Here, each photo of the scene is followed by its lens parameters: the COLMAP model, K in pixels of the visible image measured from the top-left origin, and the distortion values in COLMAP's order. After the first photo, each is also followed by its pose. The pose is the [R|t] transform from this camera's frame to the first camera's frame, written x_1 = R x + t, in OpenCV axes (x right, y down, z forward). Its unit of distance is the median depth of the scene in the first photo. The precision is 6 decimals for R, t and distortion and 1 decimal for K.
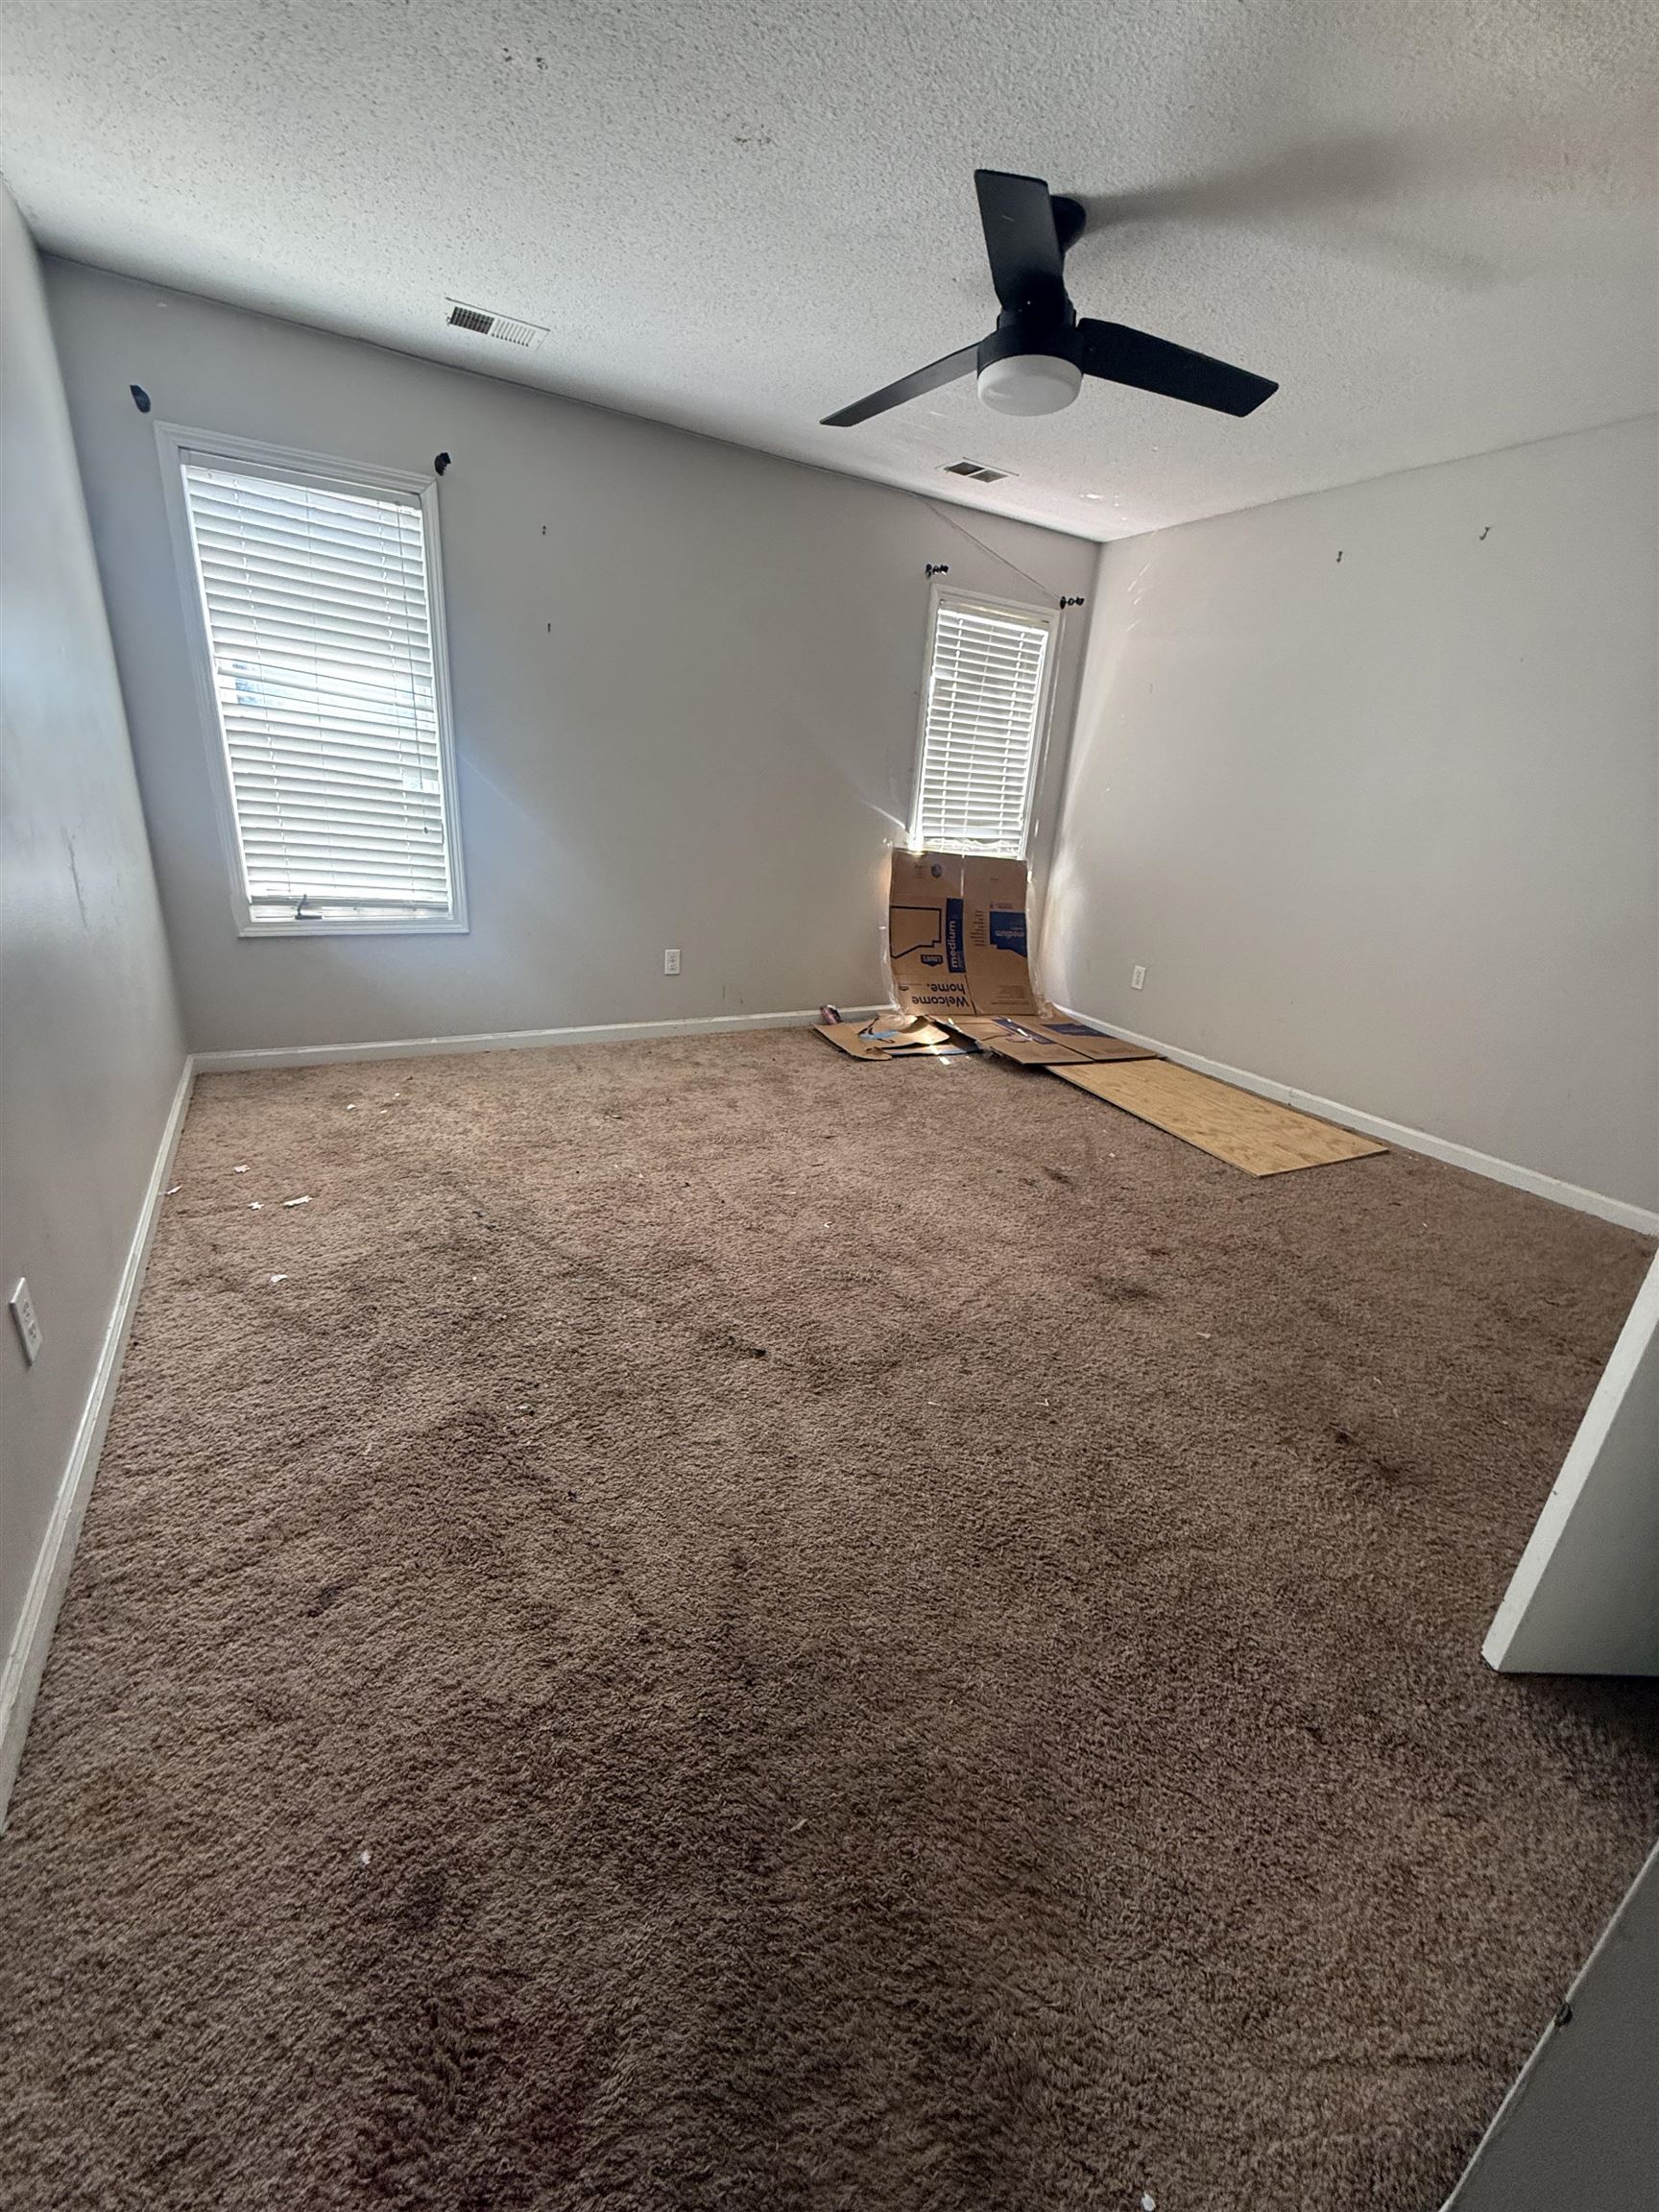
lens RADIAL K [[894.1, 0, 833.2], [0, 894.1, 1096.3], [0, 0, 1]] dist [-0.000098, -0.000142]
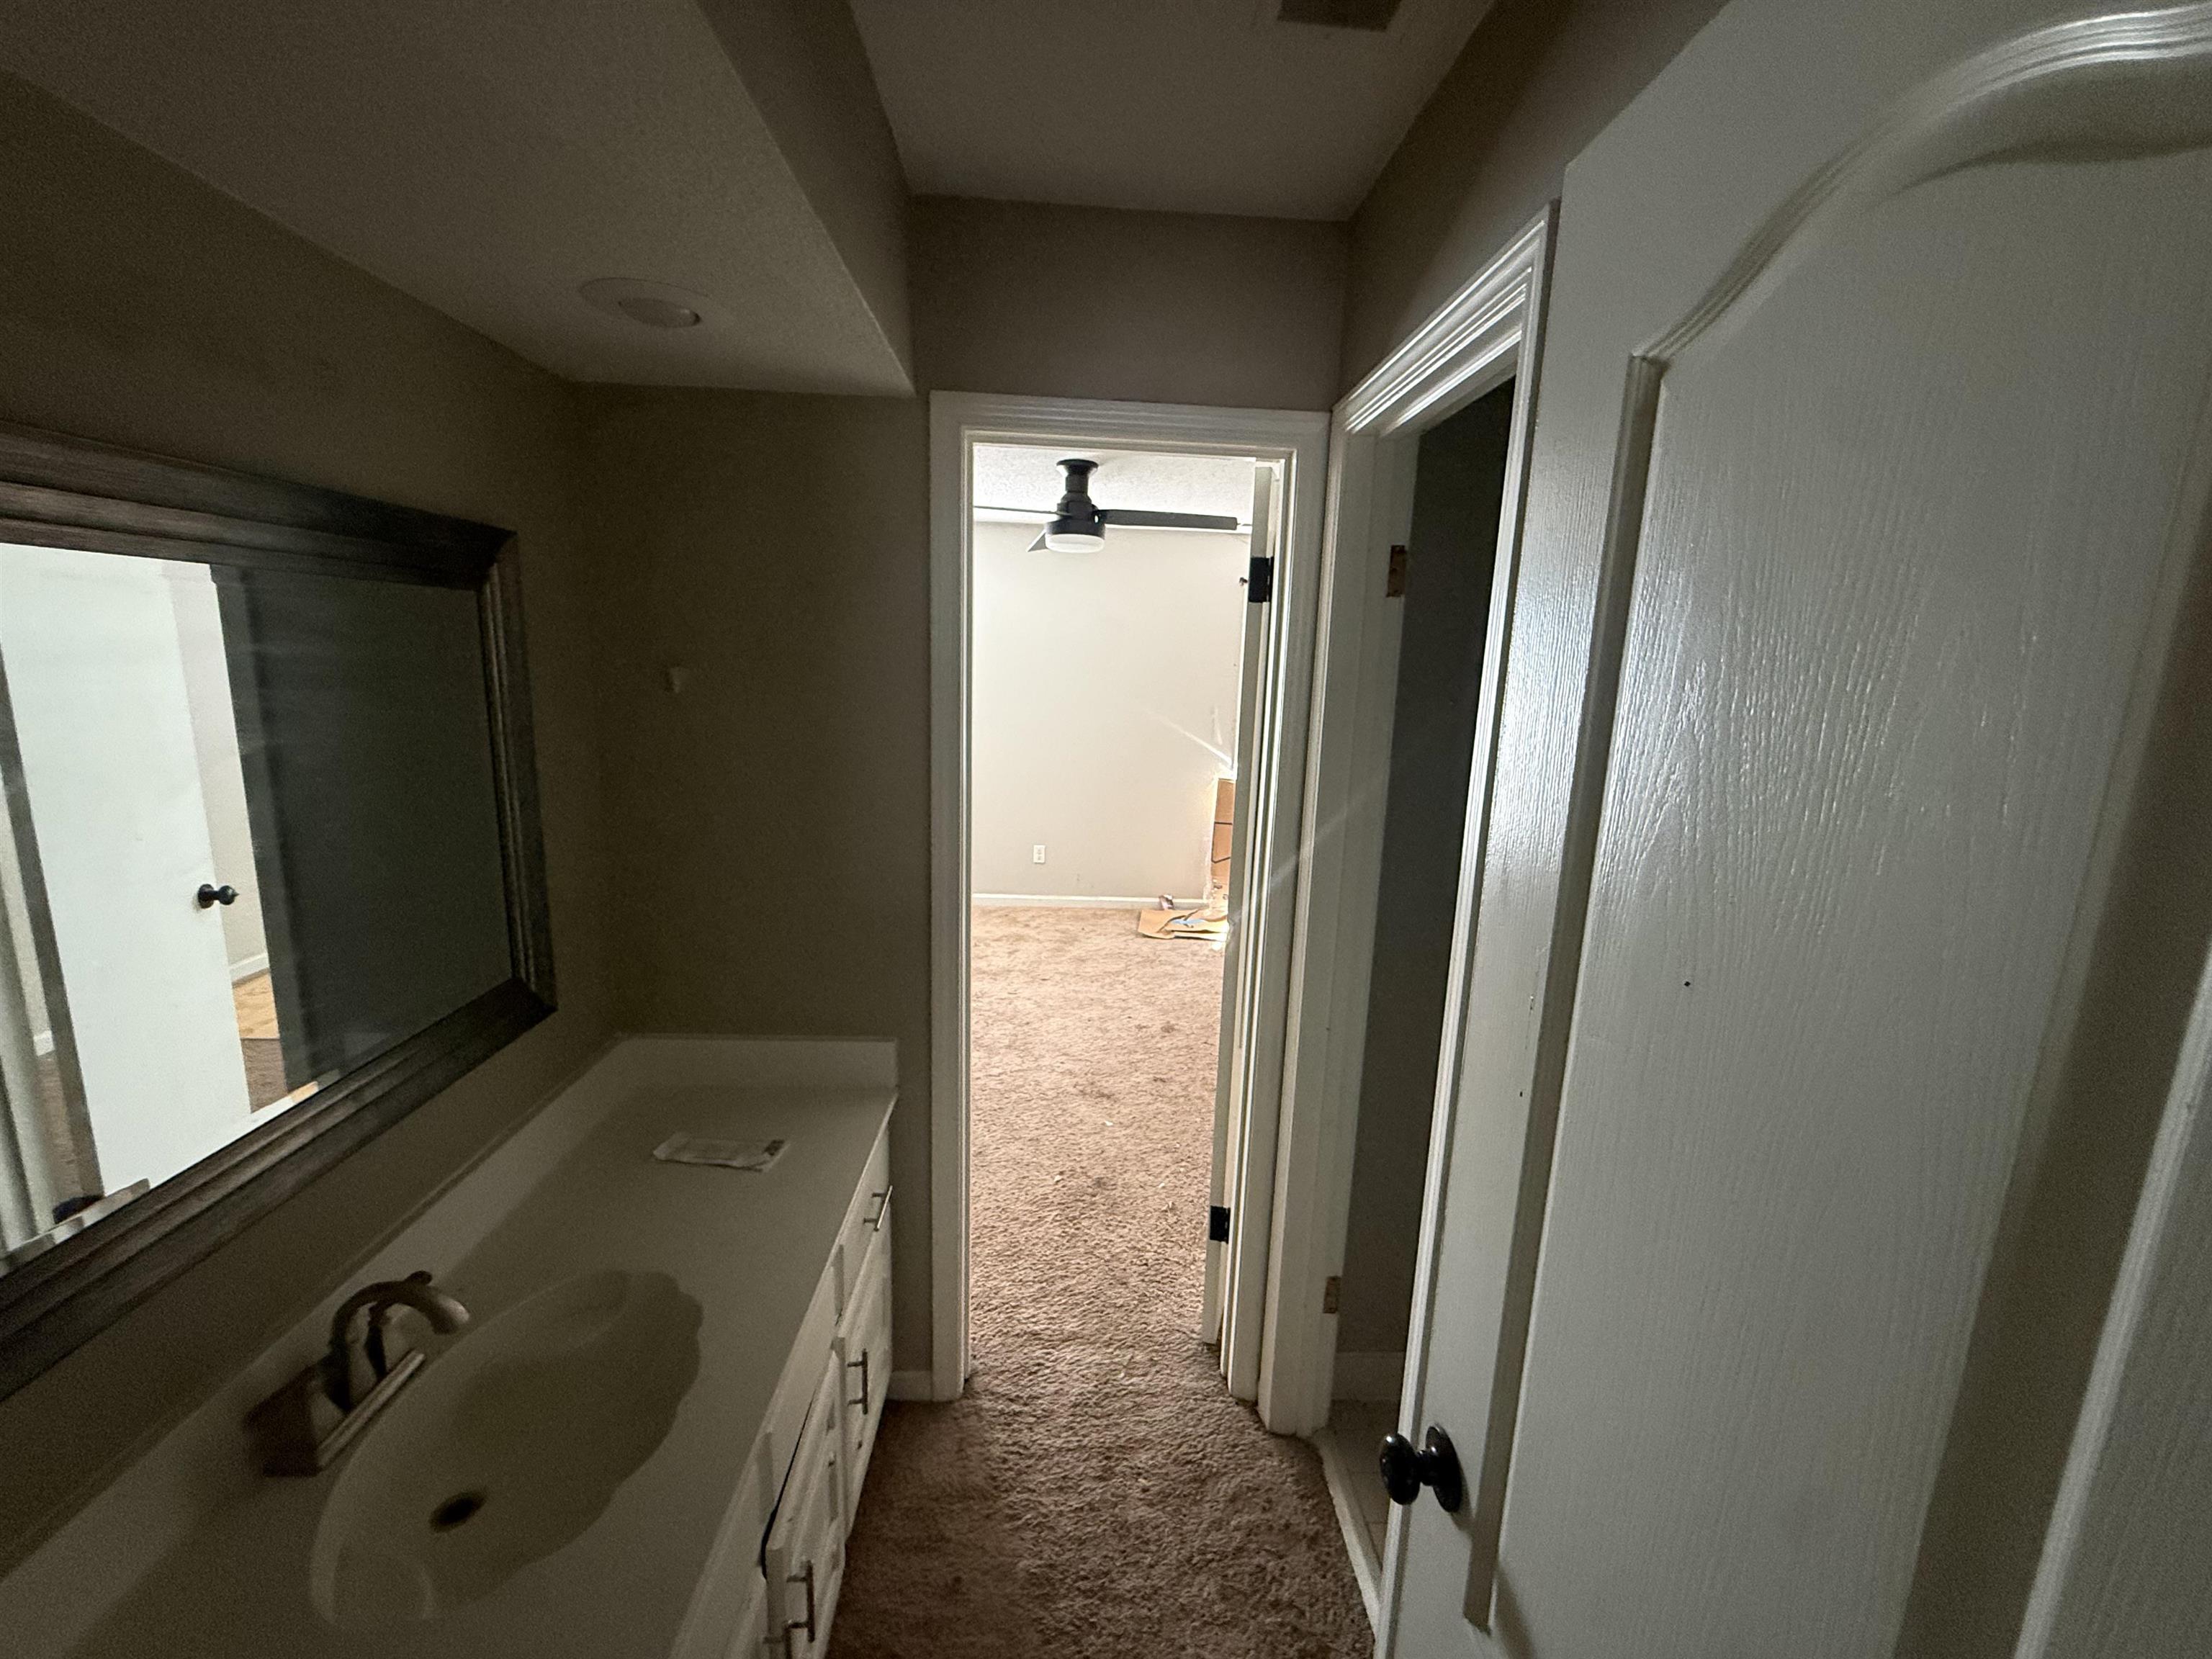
lens RADIAL K [[894.1, 0, 1099.2], [0, 894.1, 828.0], [0, 0, 1]] dist [-0.000098, -0.000142]
pose [[0.885779, 0.049807, -0.461427, 0.599858], [-0.131781, 0.980295, -0.147158, 0.005681], [0.445005, 0.191157, 0.874888, -0.218582]]
